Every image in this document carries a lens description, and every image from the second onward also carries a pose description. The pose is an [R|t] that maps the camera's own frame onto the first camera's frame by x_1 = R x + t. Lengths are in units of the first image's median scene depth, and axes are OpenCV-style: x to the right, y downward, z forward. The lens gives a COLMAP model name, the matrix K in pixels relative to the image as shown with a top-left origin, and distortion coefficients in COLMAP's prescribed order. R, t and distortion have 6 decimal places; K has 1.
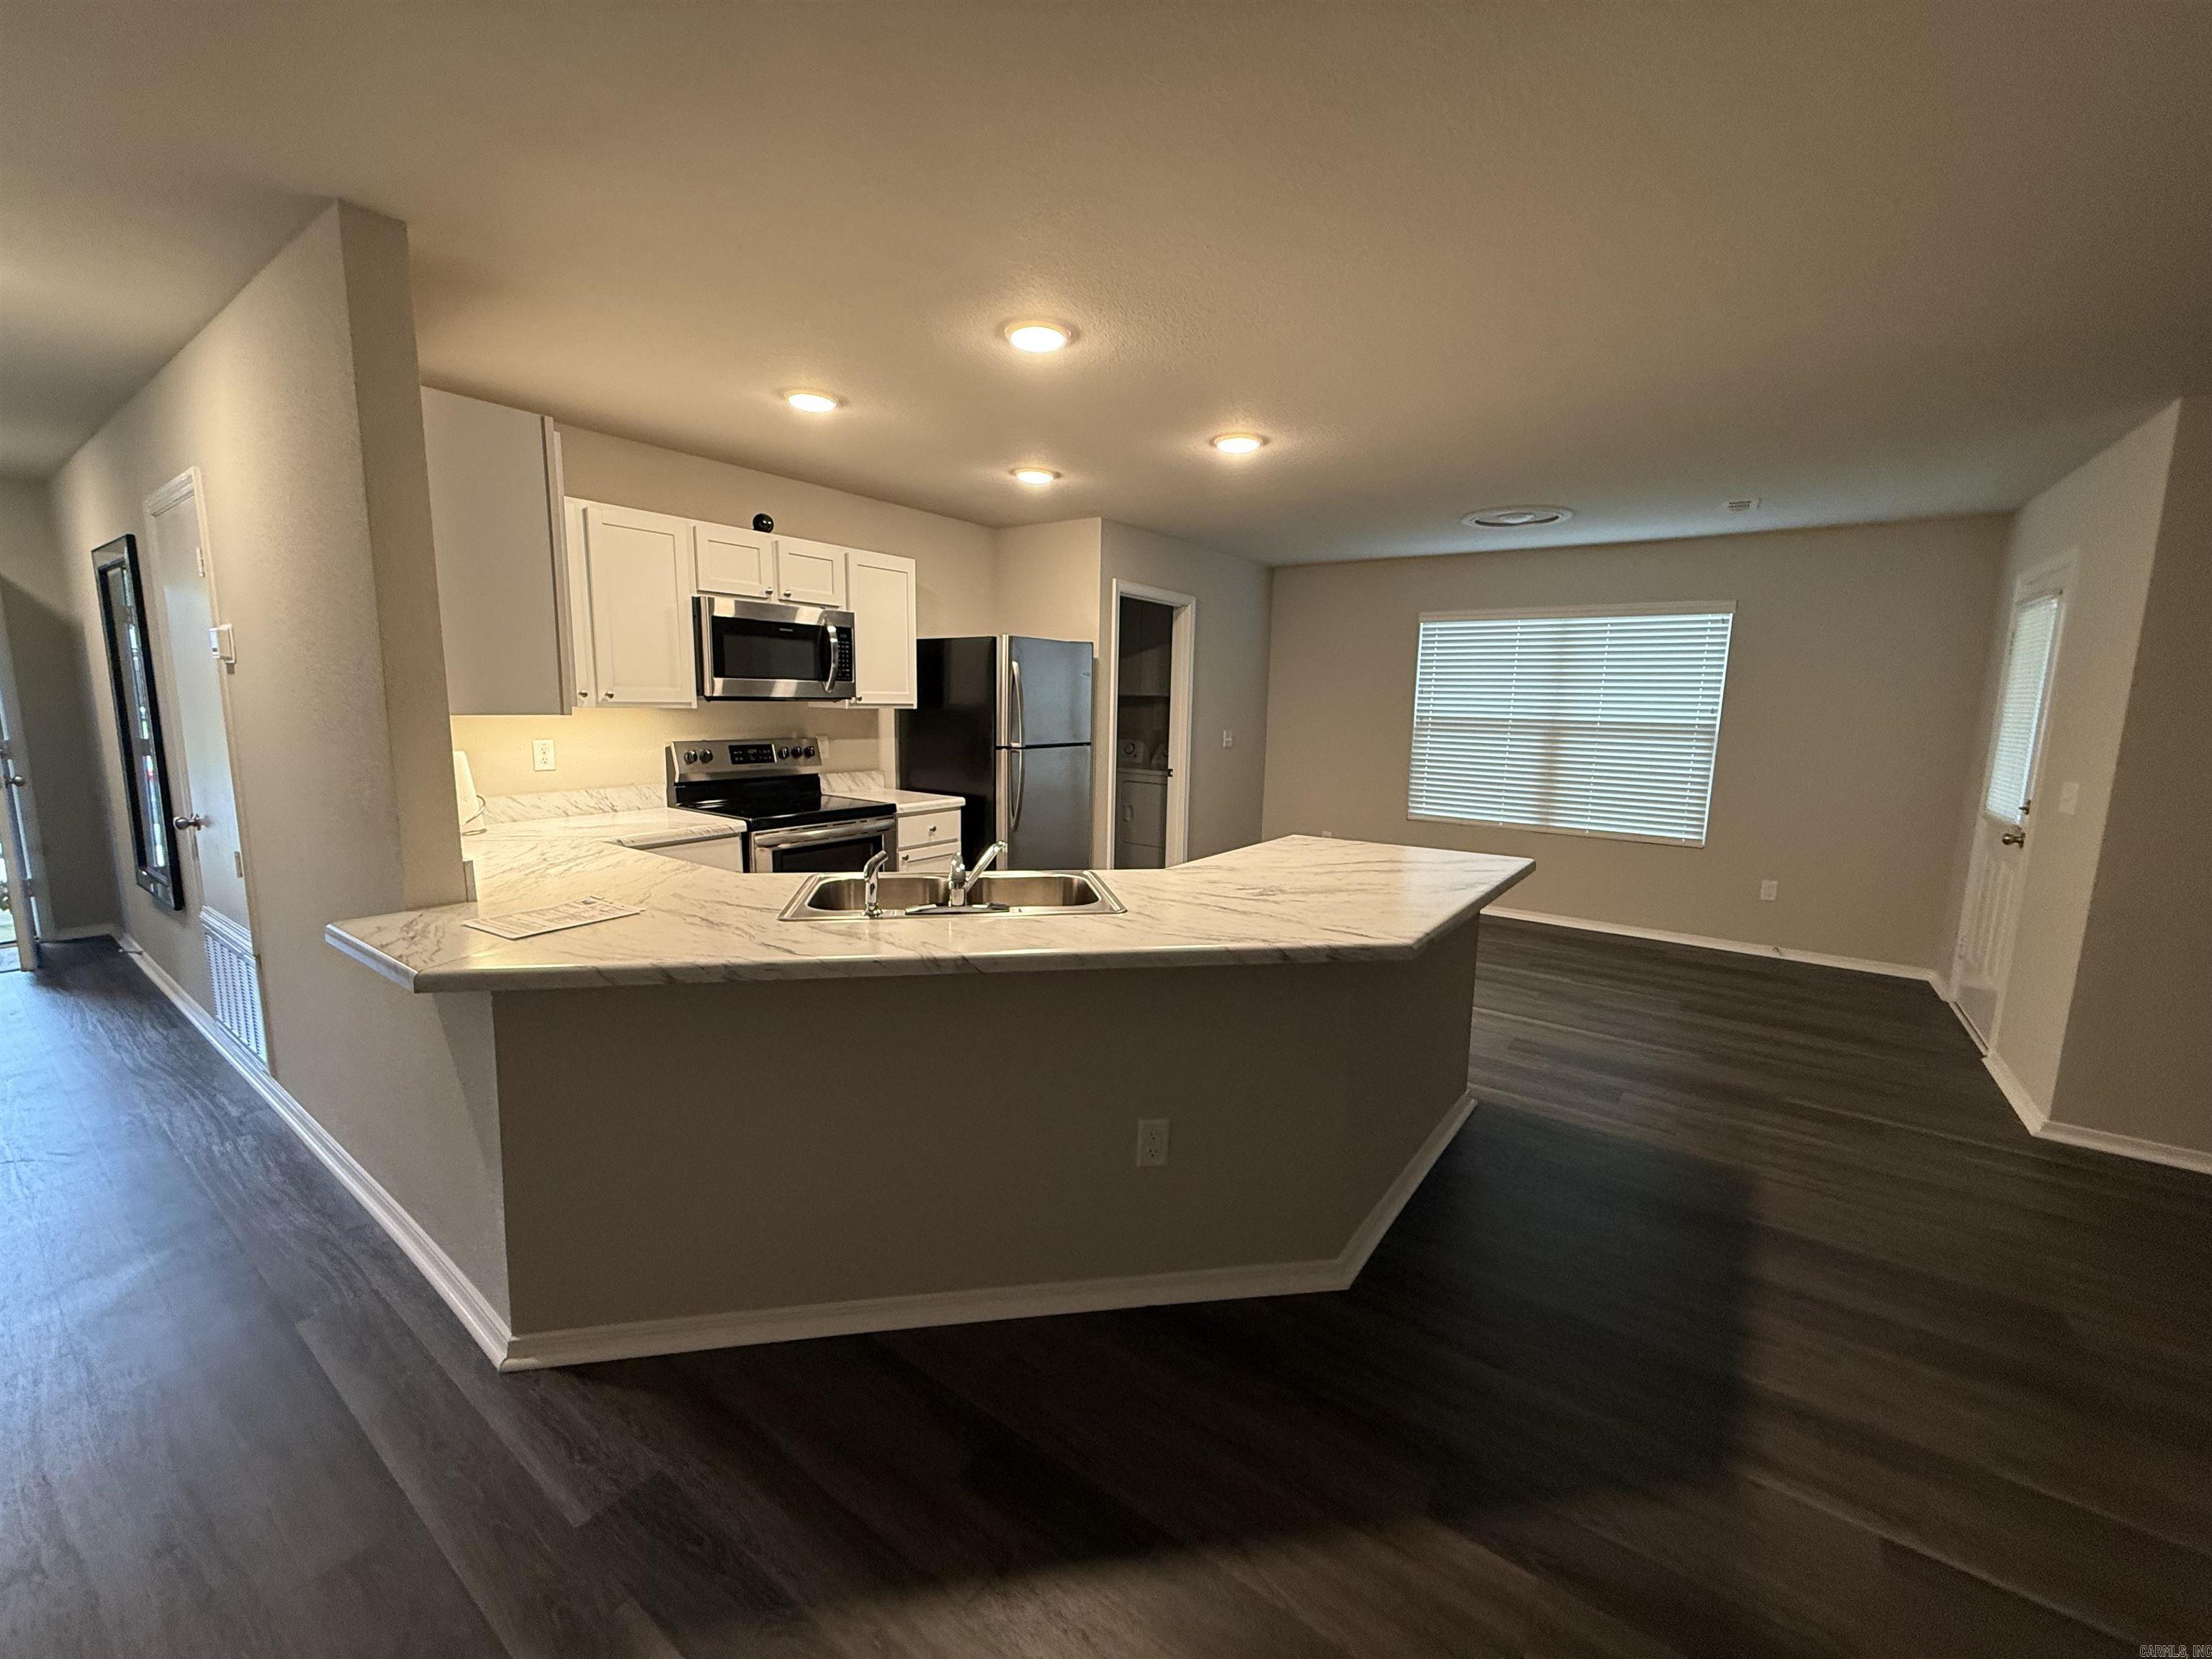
lens RADIAL K [[882.2, 0, 1101.2], [0, 882.2, 830.1], [0, 0, 1]] dist [-0.001093, 0.000139]
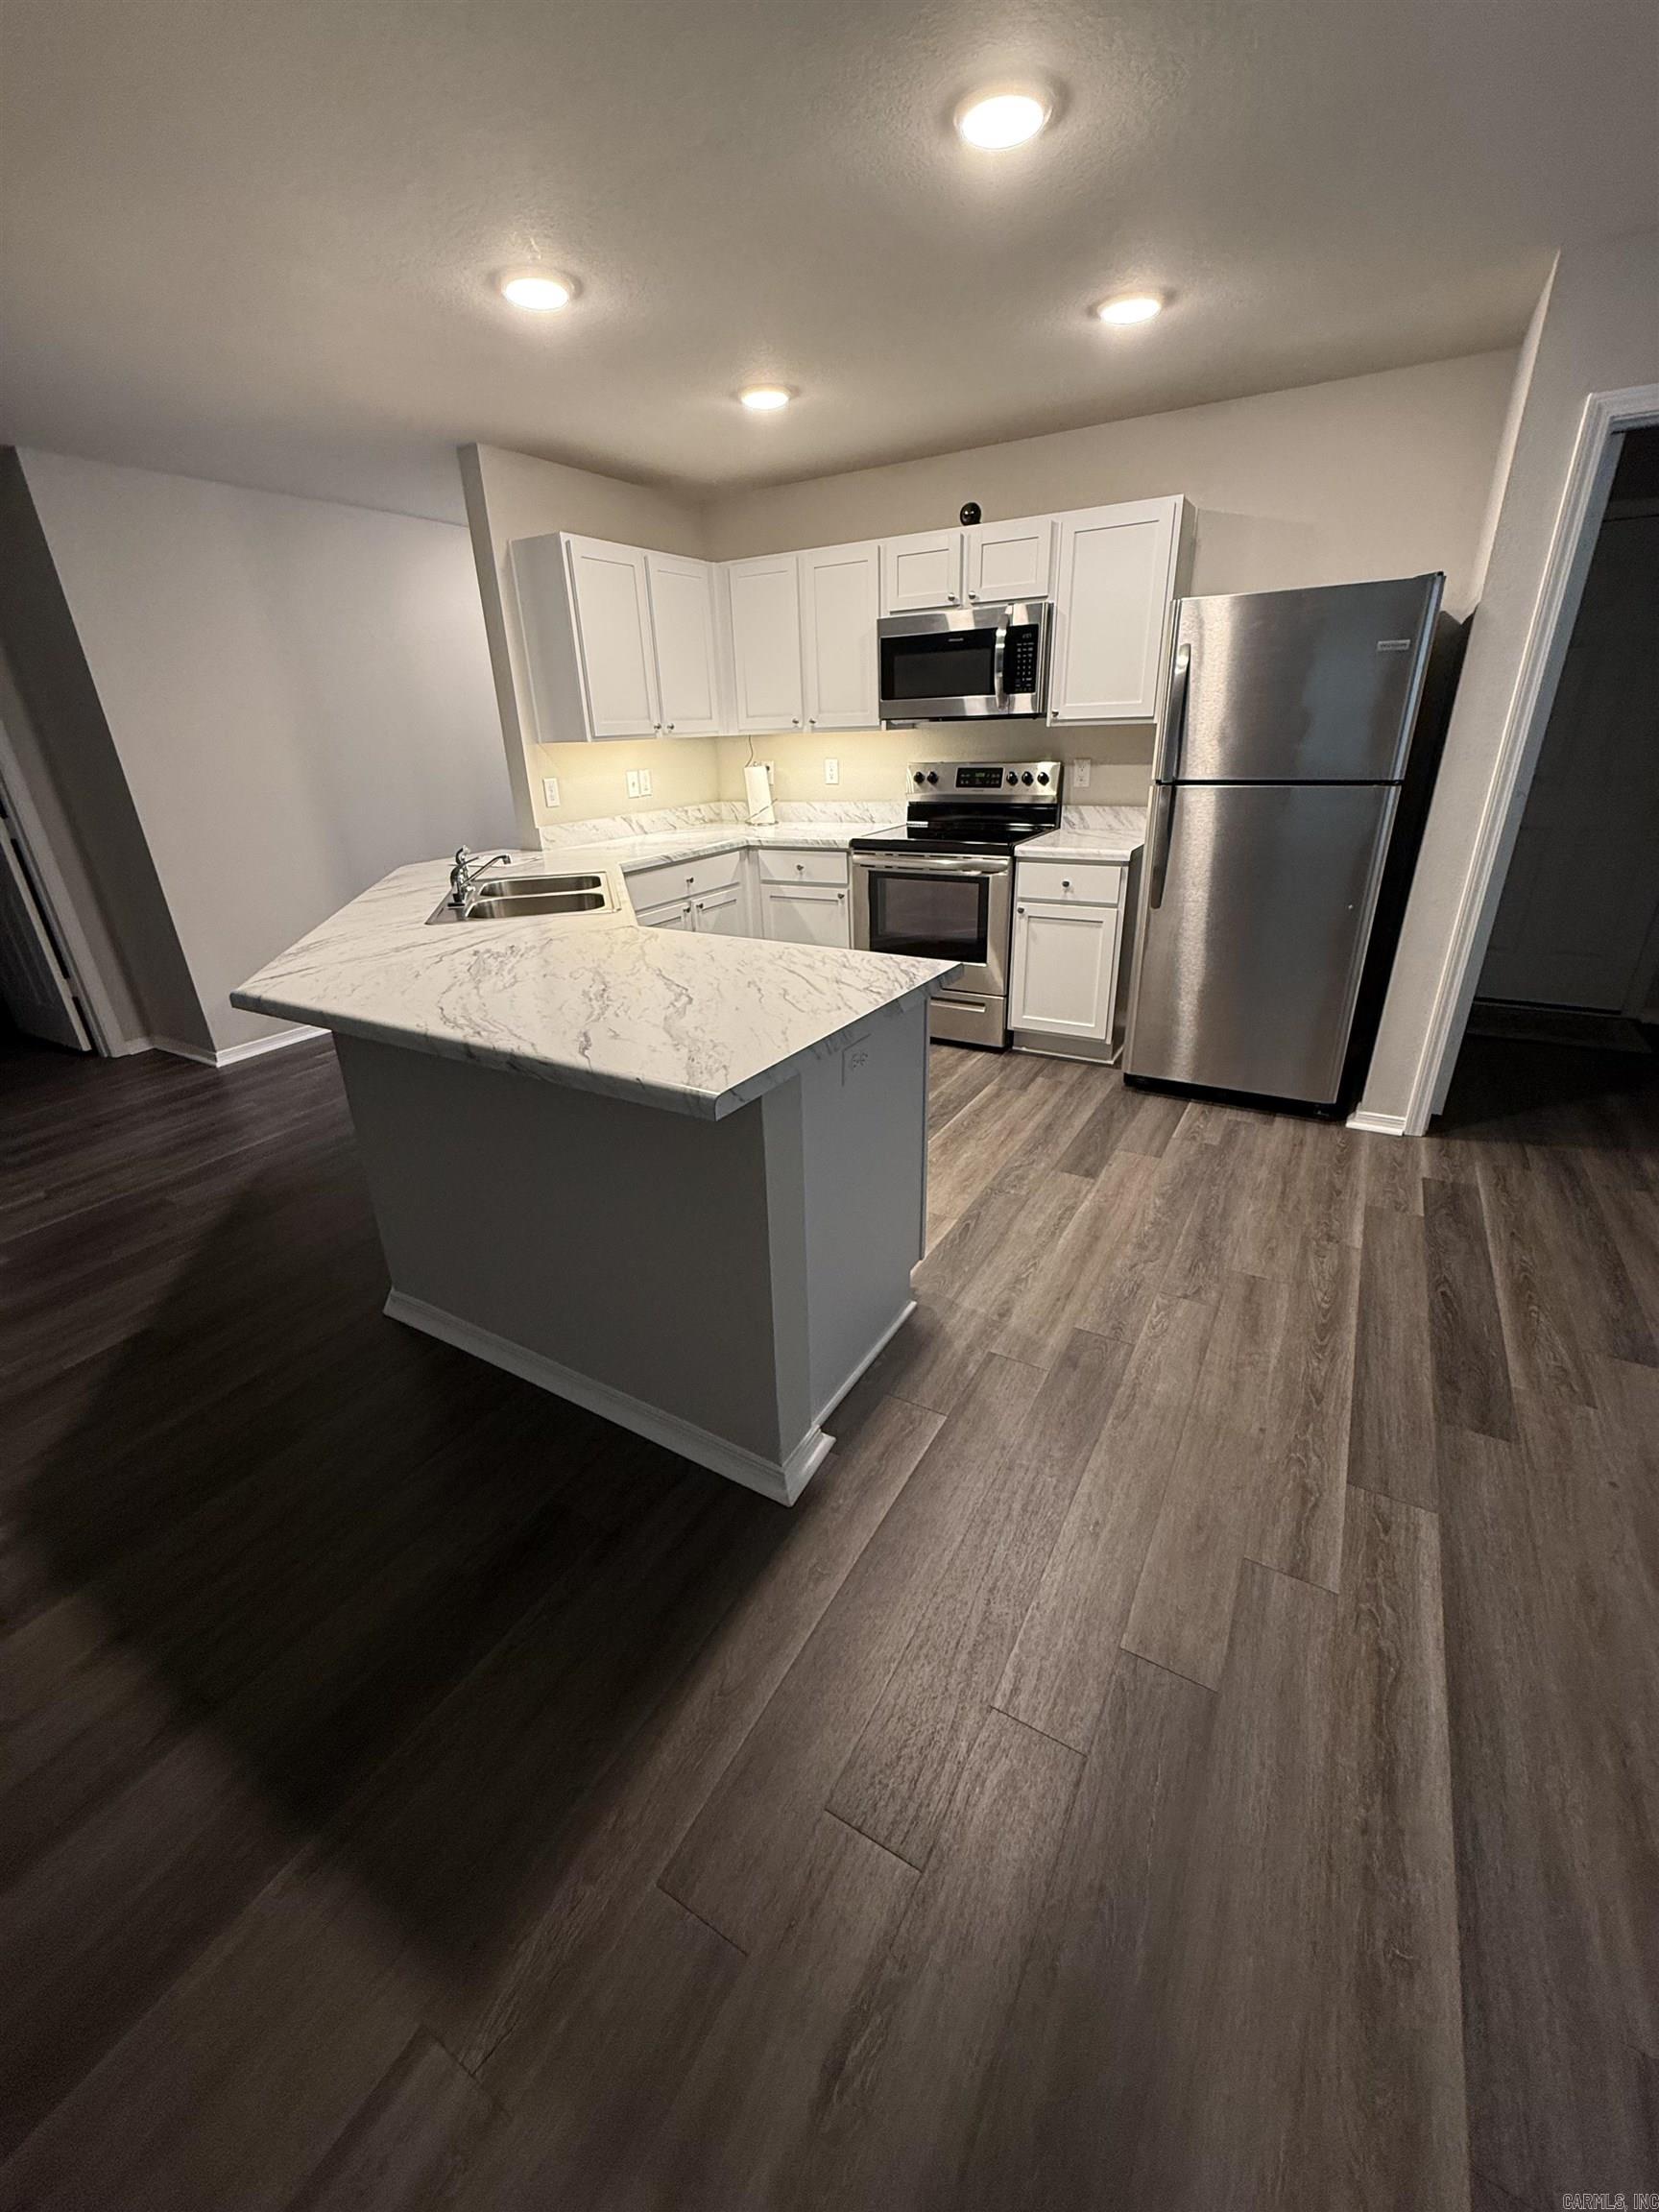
lens RADIAL K [[882.2, 0, 833.2], [0, 882.2, 1100.9], [0, 0, 1]] dist [-0.001093, 0.000139]
pose [[0.096166, 0.373753, -0.922529, 0.636853], [-0.112193, 0.924989, 0.363054, -0.089828], [0.989022, 0.068588, 0.130886, 0.716882]]
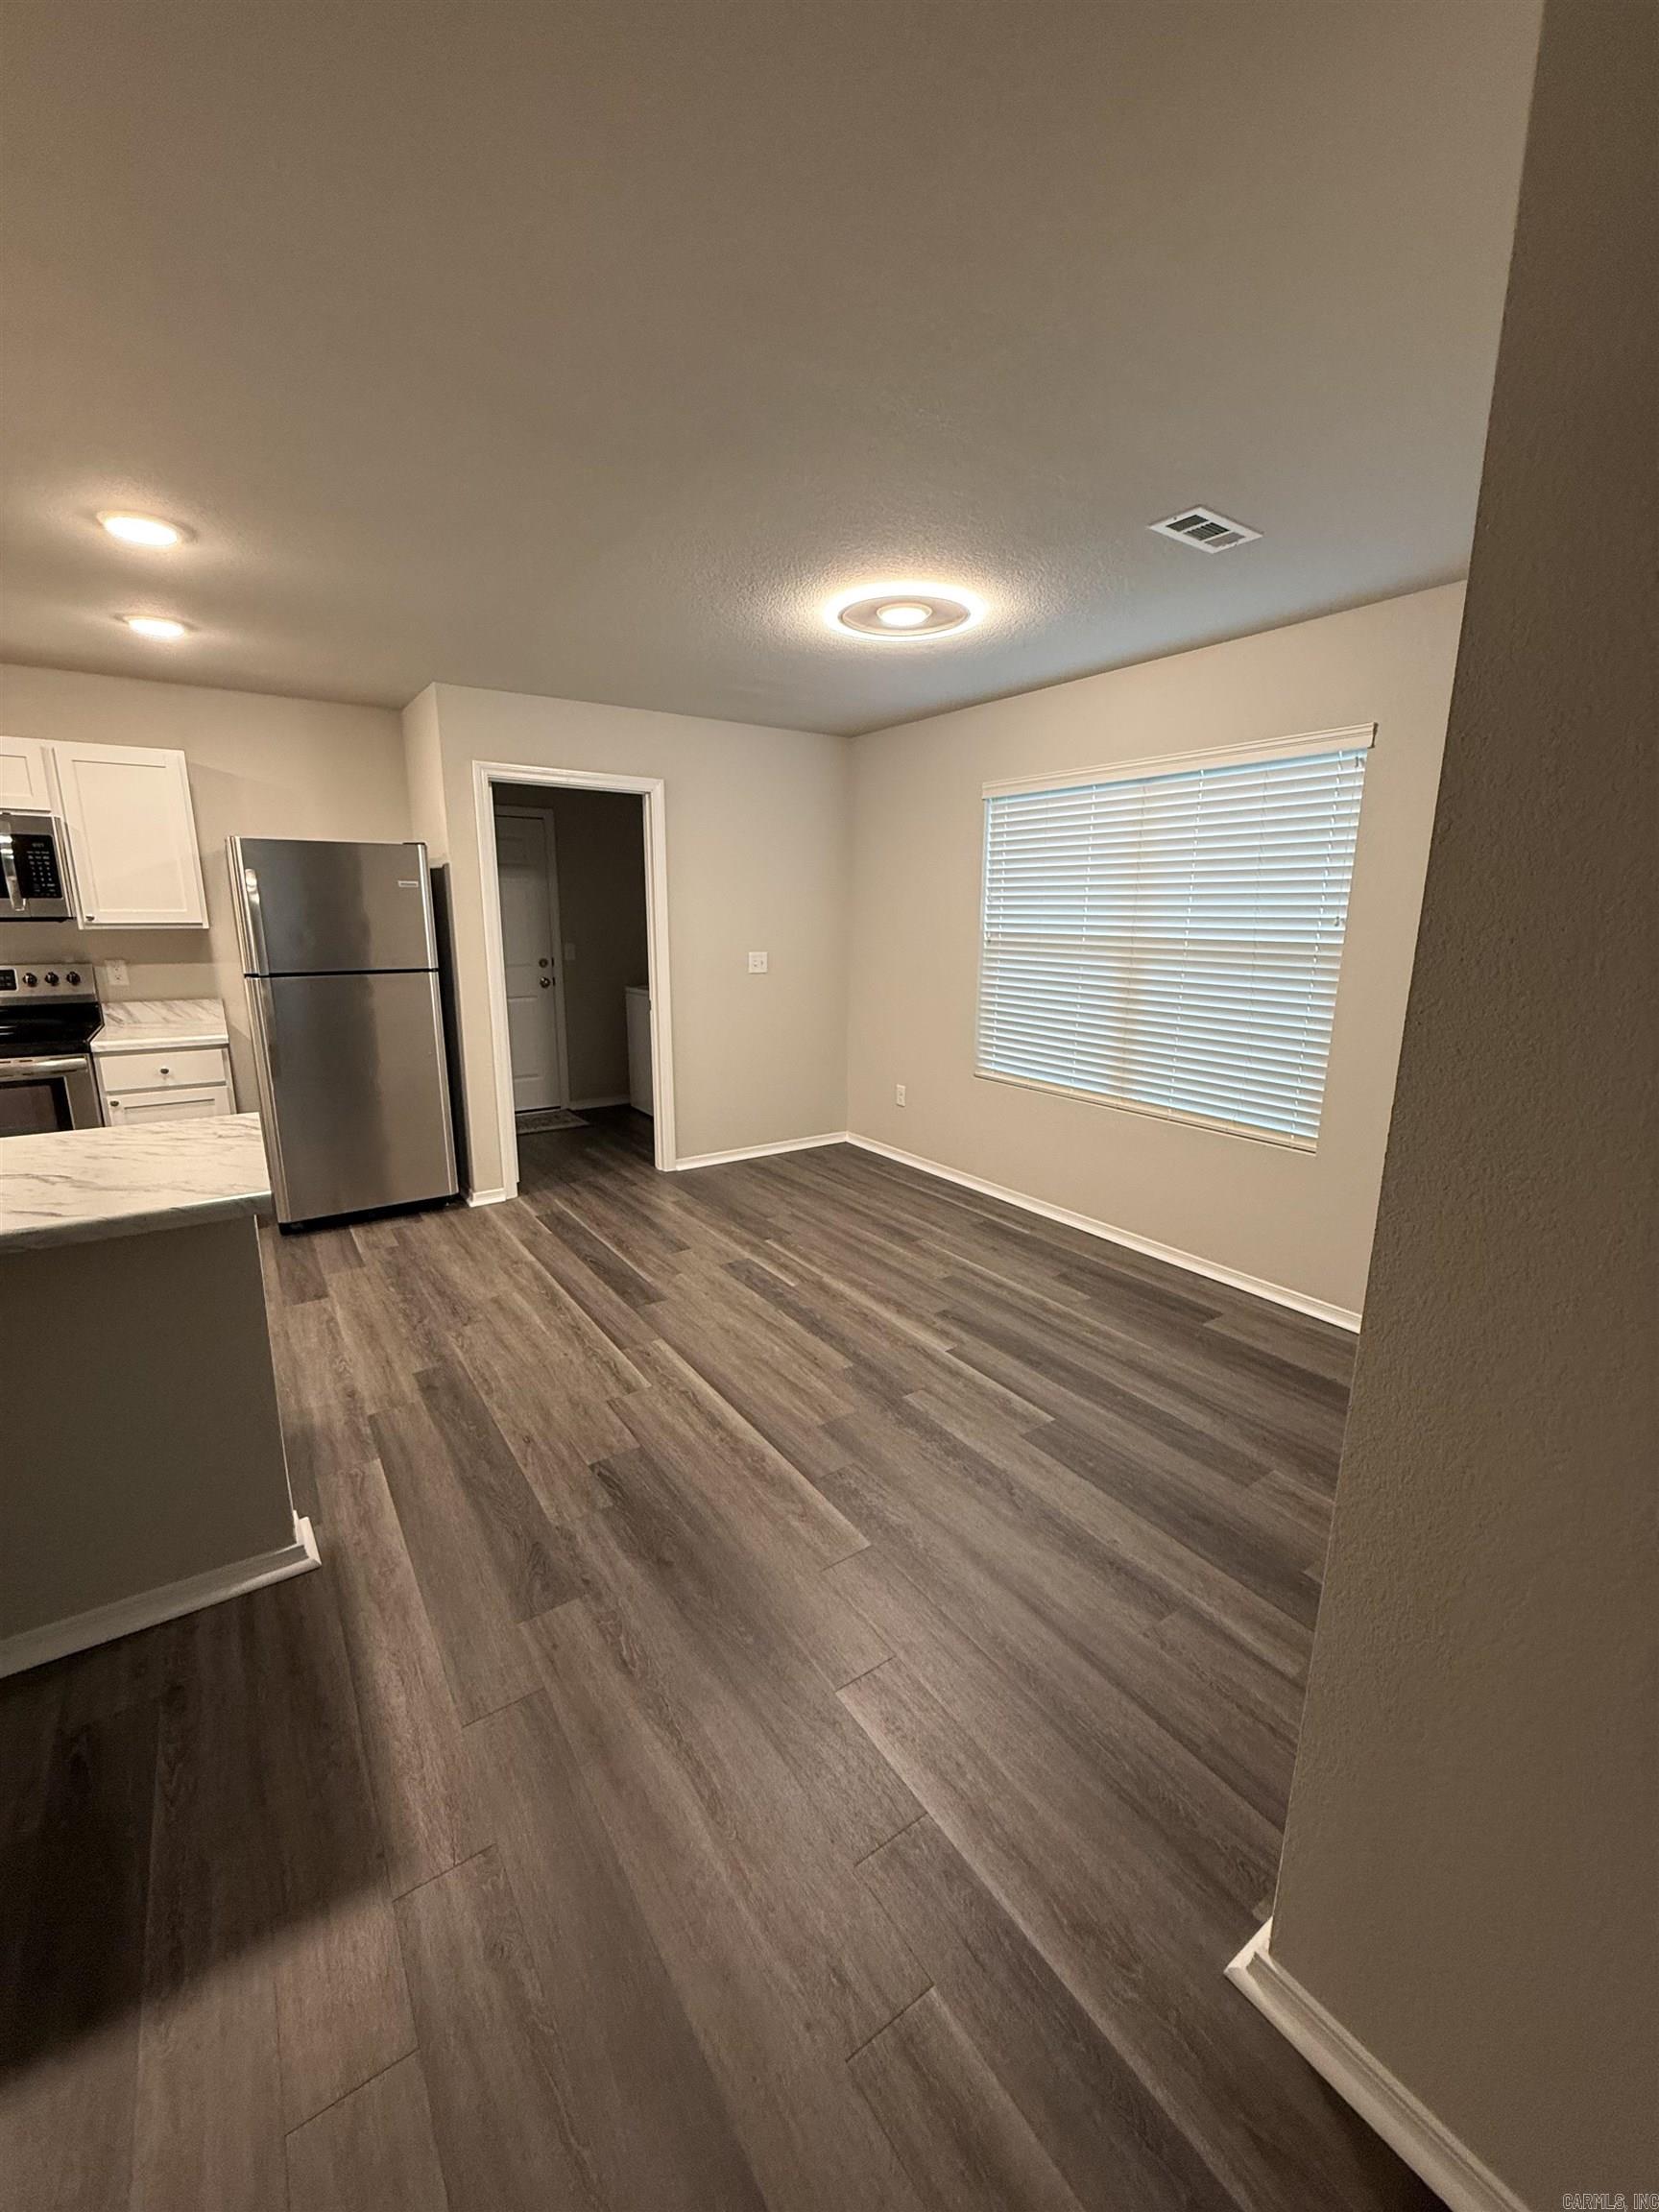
lens RADIAL K [[882.2, 0, 833.2], [0, 882.2, 1100.9], [0, 0, 1]] dist [-0.001093, 0.000139]
pose [[0.942704, 0.057977, -0.328553, 0.729759], [-0.037302, 0.996927, 0.068889, -0.056773], [0.331538, -0.052687, 0.941970, 0.419795]]
